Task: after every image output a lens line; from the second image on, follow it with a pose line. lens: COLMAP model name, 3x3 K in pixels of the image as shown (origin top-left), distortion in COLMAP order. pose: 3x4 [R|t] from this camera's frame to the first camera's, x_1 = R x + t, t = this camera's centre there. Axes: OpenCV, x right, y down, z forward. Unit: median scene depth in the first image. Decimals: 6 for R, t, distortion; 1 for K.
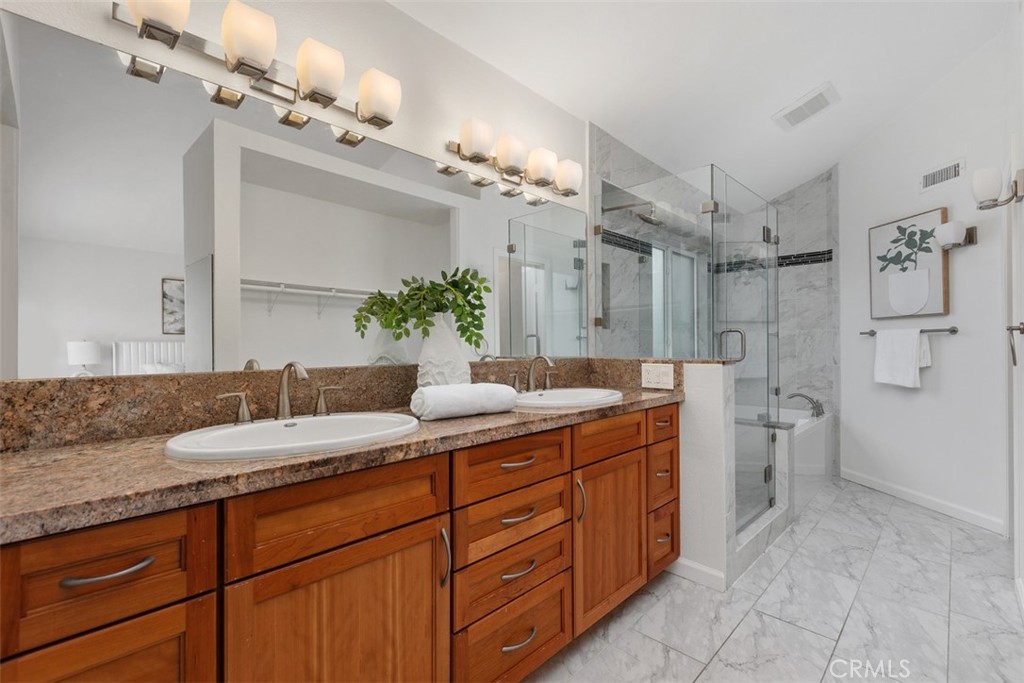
lens RADIAL K [[462.3, 0, 511.4], [0, 462.3, 341.4], [0, 0, 1]] dist [0.003984, -0.001585]
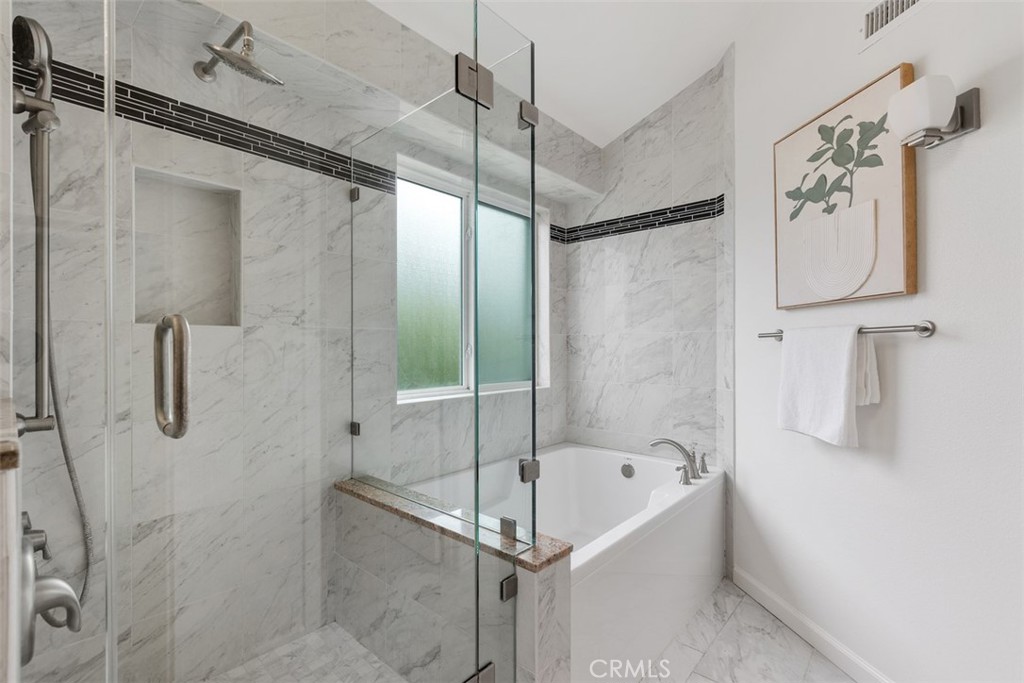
lens RADIAL K [[462.3, 0, 509.2], [0, 462.3, 345.0], [0, 0, 1]] dist [0.003984, -0.001585]
pose [[0.998768, 0.000907, 0.049614, 0.437913], [-0.001045, 0.999996, 0.002761, -0.007709], [-0.049612, -0.002810, 0.998765, 0.474350]]
